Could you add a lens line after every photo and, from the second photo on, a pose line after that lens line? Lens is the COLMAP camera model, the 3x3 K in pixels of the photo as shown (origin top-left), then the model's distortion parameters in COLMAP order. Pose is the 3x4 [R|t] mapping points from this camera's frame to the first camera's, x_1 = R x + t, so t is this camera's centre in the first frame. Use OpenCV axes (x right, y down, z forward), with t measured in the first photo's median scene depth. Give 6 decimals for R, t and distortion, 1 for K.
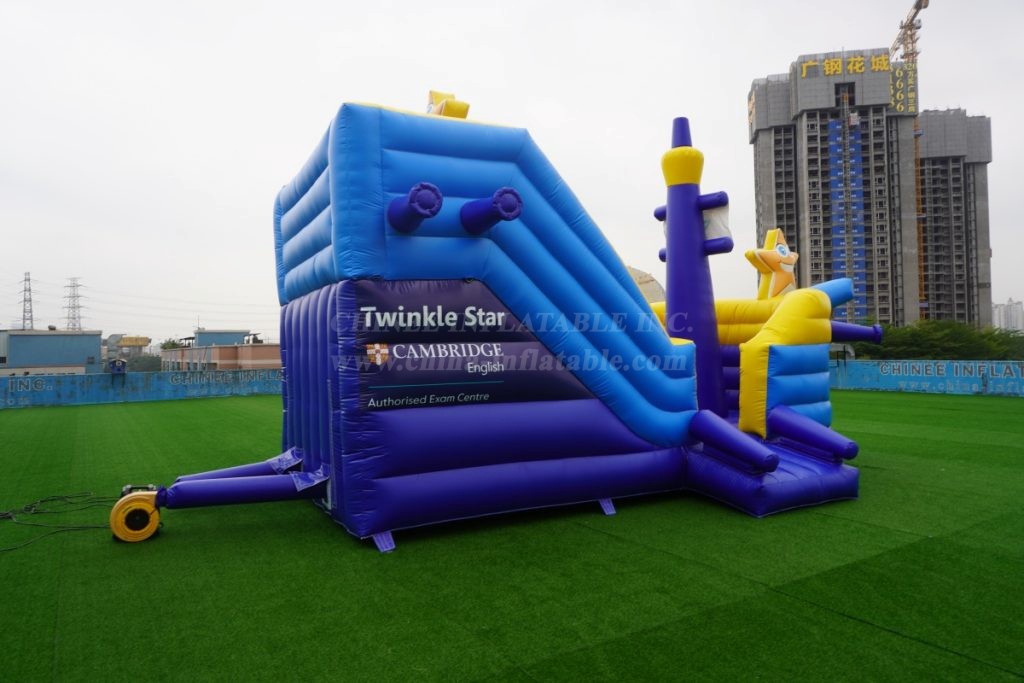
lens RADIAL K [[705.9, 0, 510.0], [0, 705.9, 334.5], [0, 0, 1]] dist [-0.008048, 0.005025]
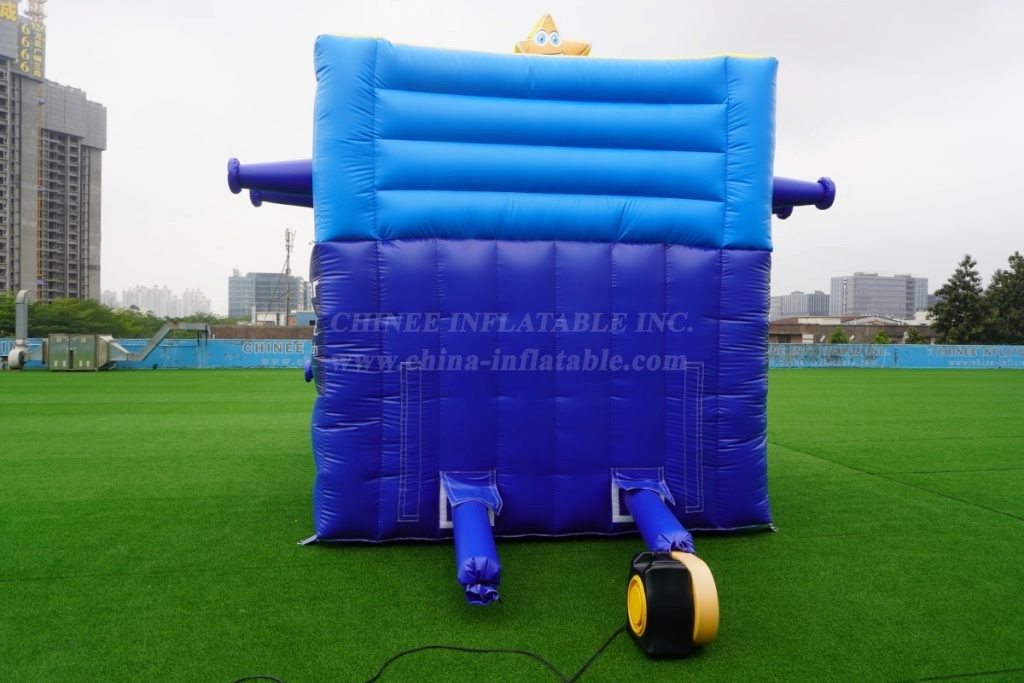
lens RADIAL K [[705.9, 0, 513.7], [0, 705.9, 338.7], [0, 0, 1]] dist [-0.008048, 0.005025]
pose [[0.335921, 0.000394, 0.941890, -0.101376], [-0.033755, 0.999363, 0.011621, 0.002194], [-0.941285, -0.035697, 0.335721, 0.069271]]
